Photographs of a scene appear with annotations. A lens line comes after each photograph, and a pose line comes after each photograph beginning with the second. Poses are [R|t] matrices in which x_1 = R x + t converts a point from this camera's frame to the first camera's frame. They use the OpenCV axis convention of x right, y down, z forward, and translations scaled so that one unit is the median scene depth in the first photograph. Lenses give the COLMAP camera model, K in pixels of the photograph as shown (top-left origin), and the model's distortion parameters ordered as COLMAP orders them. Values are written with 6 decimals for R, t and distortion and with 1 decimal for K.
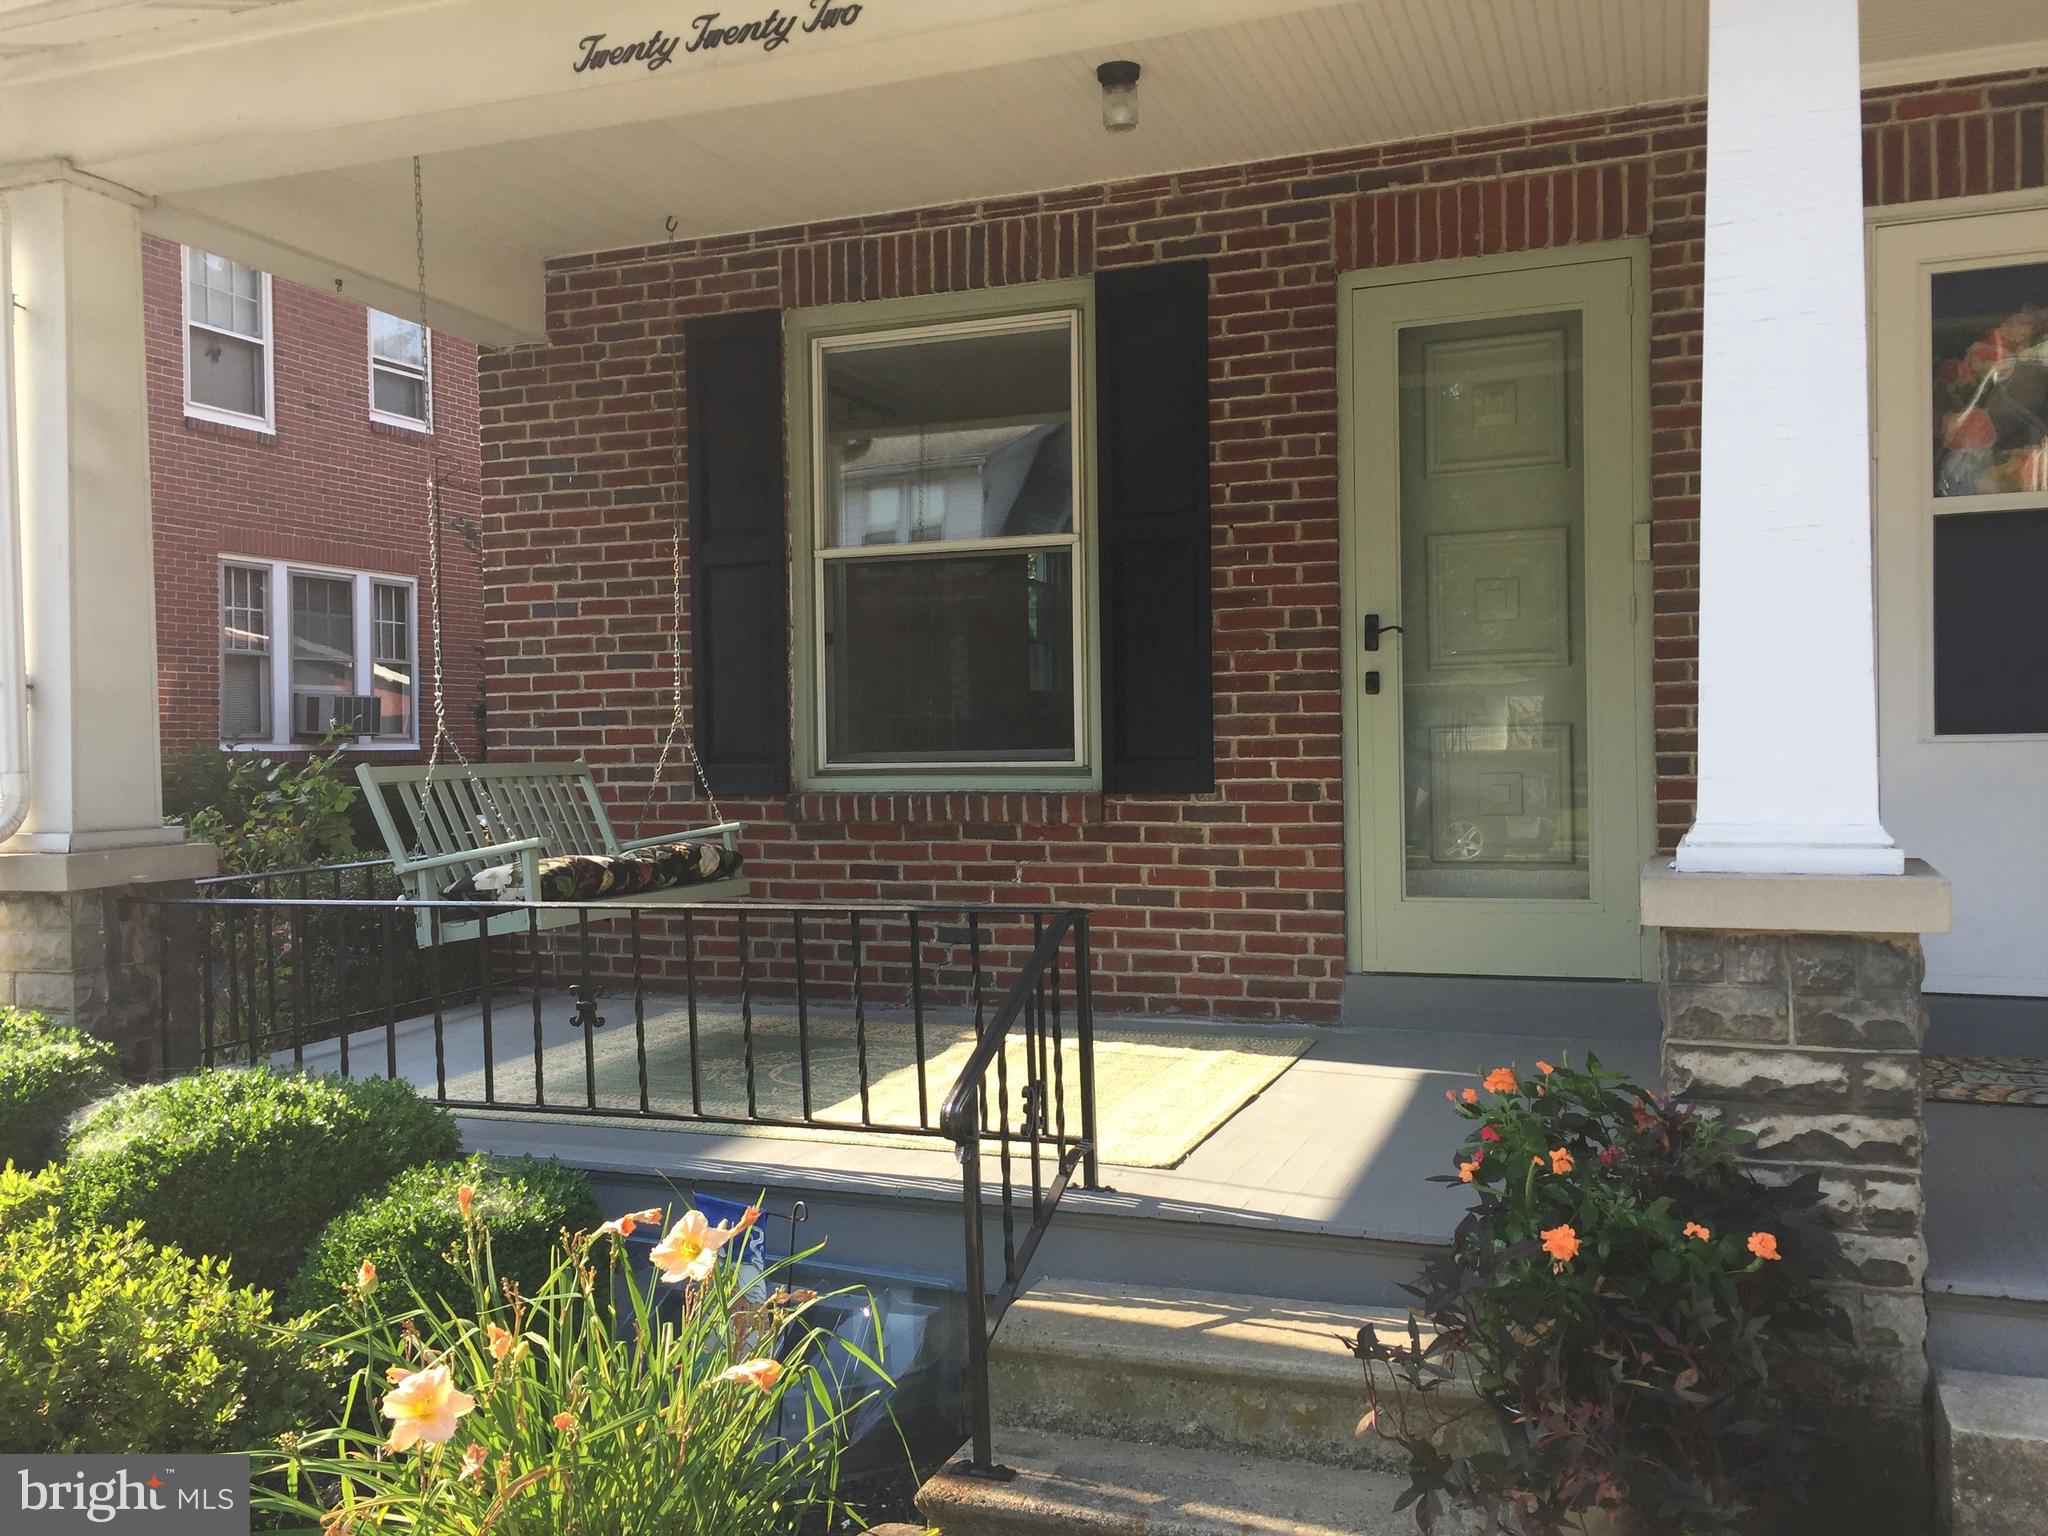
lens RADIAL K [[1754.5, 0, 1021.3], [0, 1754.5, 763.2], [0, 0, 1]] dist [0.054006, -0.019939]
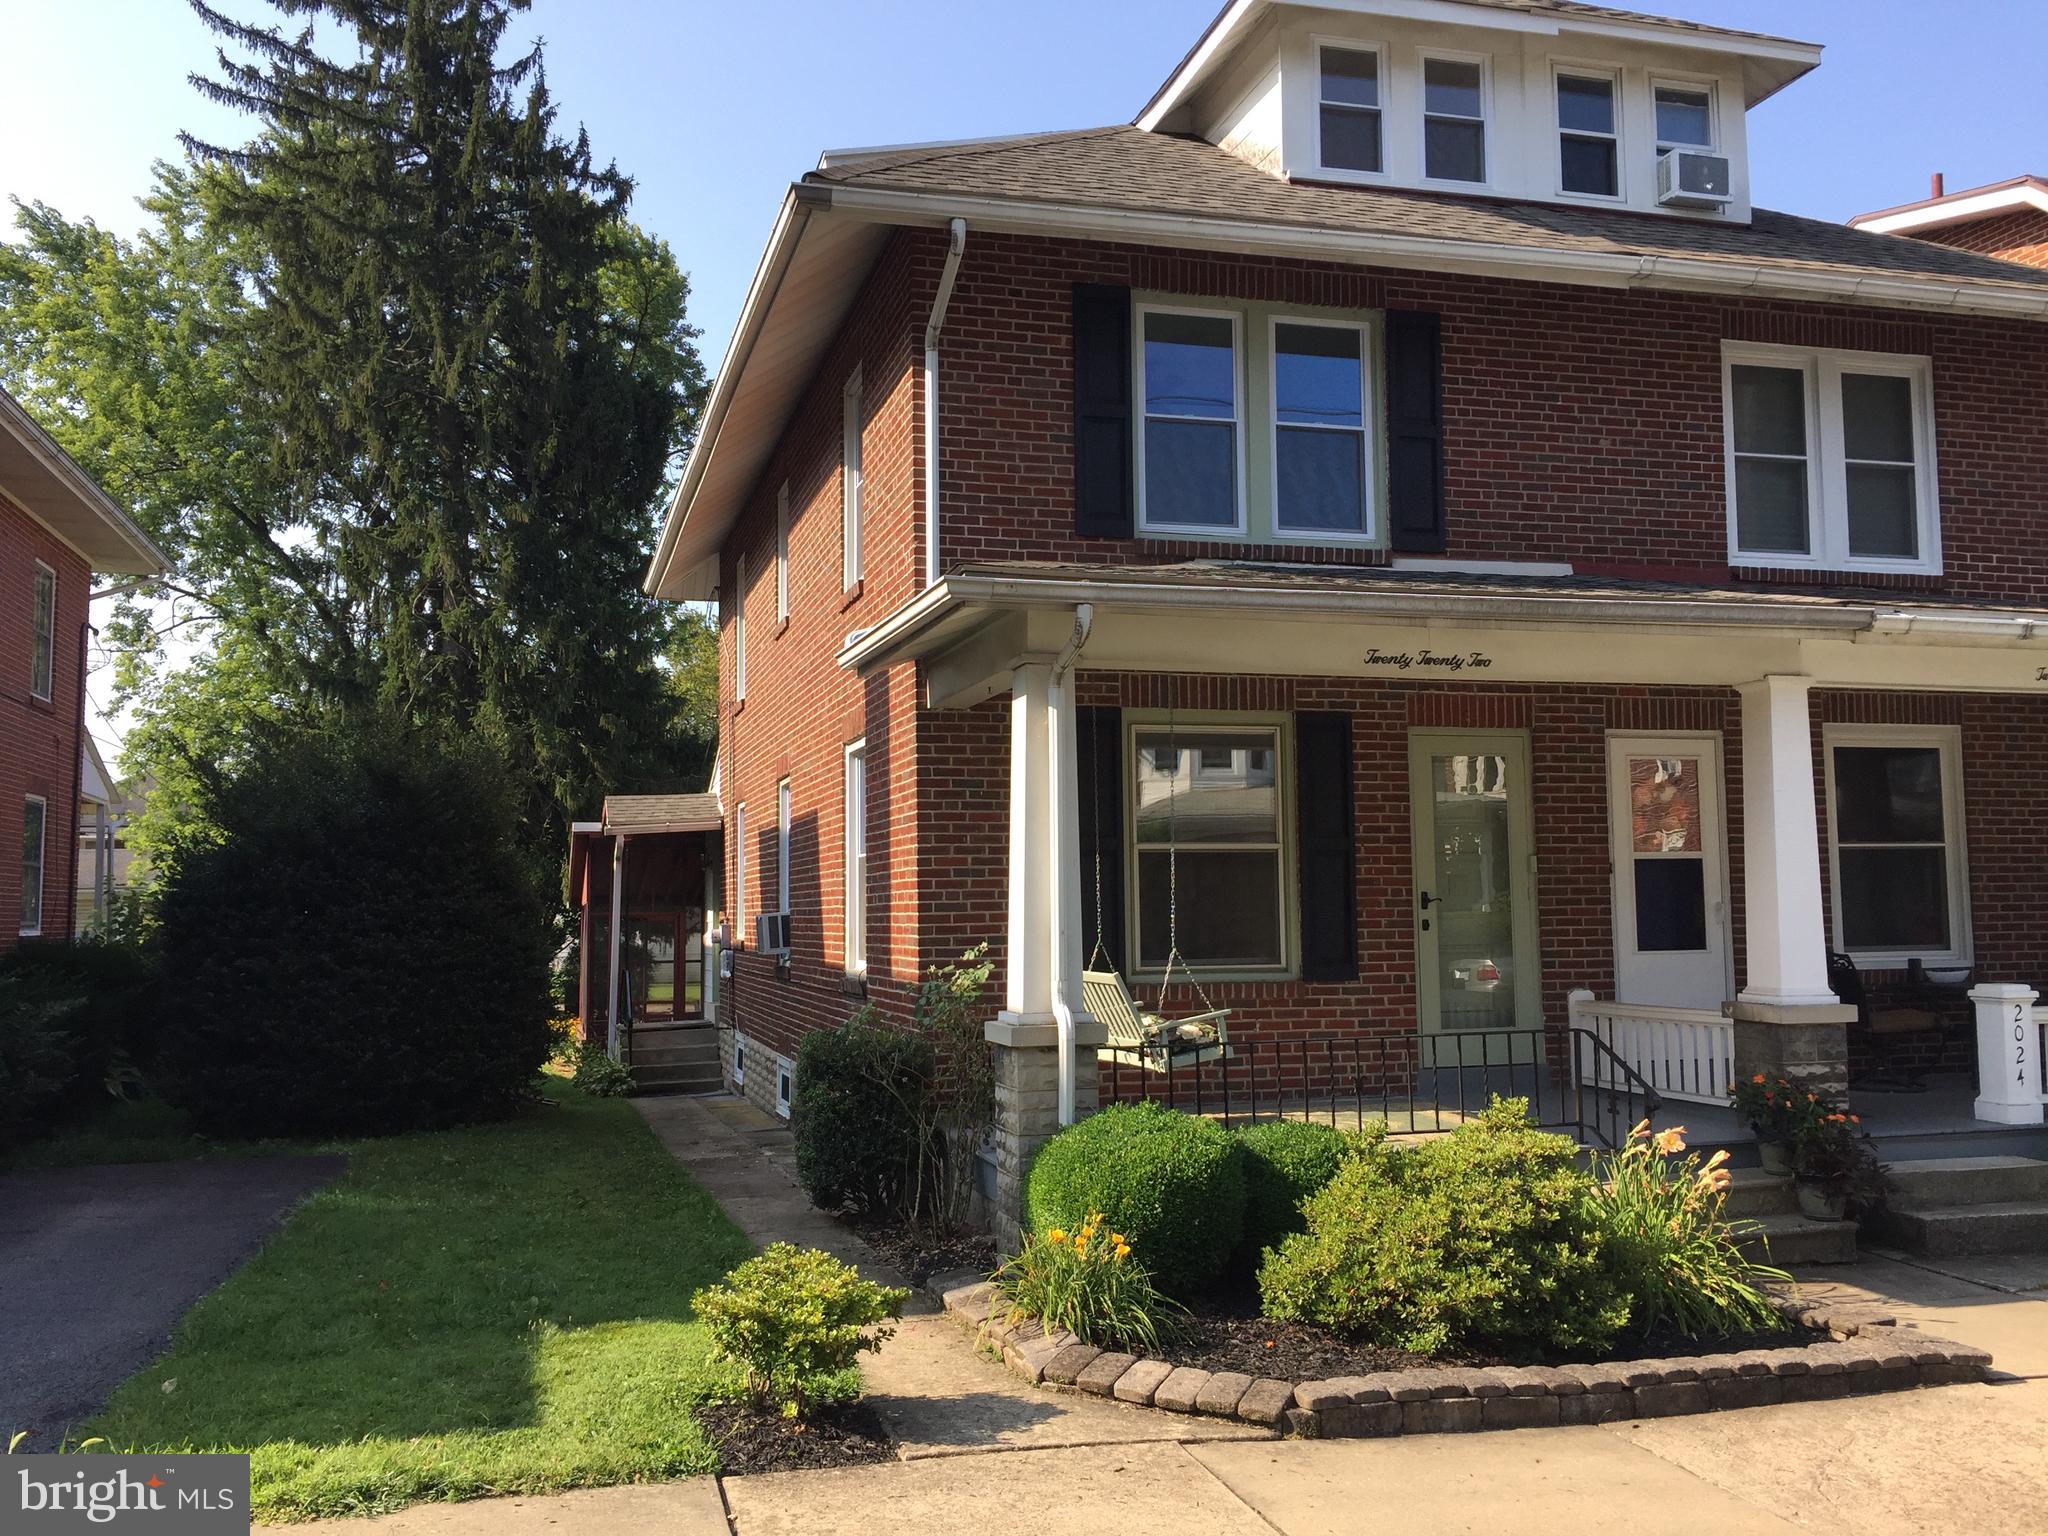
lens RADIAL K [[1754.5, 0, 1022.4], [0, 1754.5, 768.0], [0, 0, 1]] dist [0.054006, -0.019939]
pose [[0.800596, 0.053205, 0.596838, -1.393655], [0.005783, 0.995318, -0.096485, -0.032124], [-0.599177, 0.080697, 0.796539, -0.367228]]
